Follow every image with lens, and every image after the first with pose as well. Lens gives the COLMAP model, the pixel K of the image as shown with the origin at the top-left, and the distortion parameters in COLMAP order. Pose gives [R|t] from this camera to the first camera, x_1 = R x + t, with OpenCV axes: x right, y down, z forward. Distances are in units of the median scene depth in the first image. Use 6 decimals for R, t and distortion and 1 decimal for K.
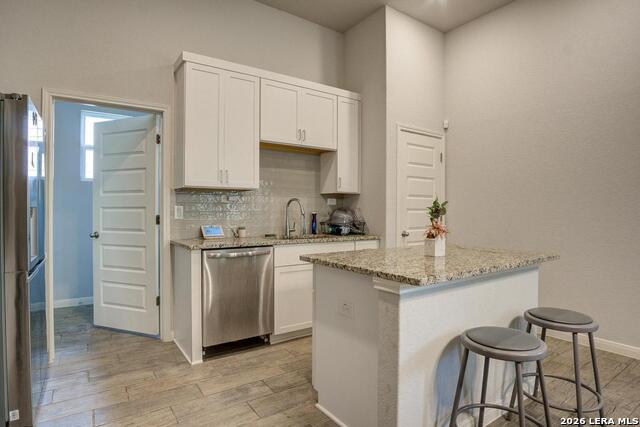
lens RADIAL K [[356.7, 0, 320.0], [0, 356.7, 209.4], [0, 0, 1]] dist [-0.039054, -0.000083]
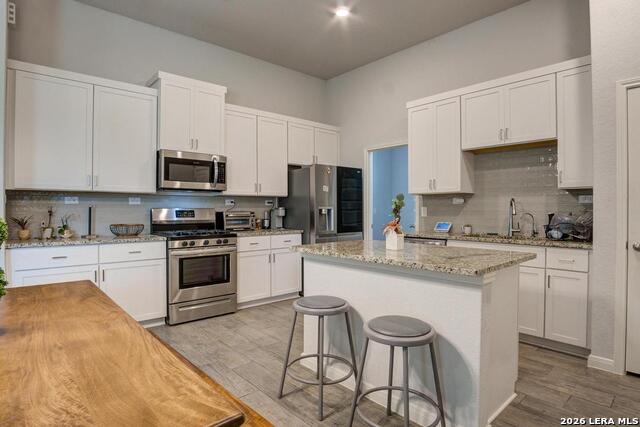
lens RADIAL K [[356.7, 0, 320.0], [0, 356.7, 209.4], [0, 0, 1]] dist [-0.039054, -0.000083]
pose [[0.146680, -0.005712, -0.989167, 0.859821], [-0.002212, 0.999979, -0.006103, 0.007361], [0.989181, 0.003083, 0.146665, 0.357988]]
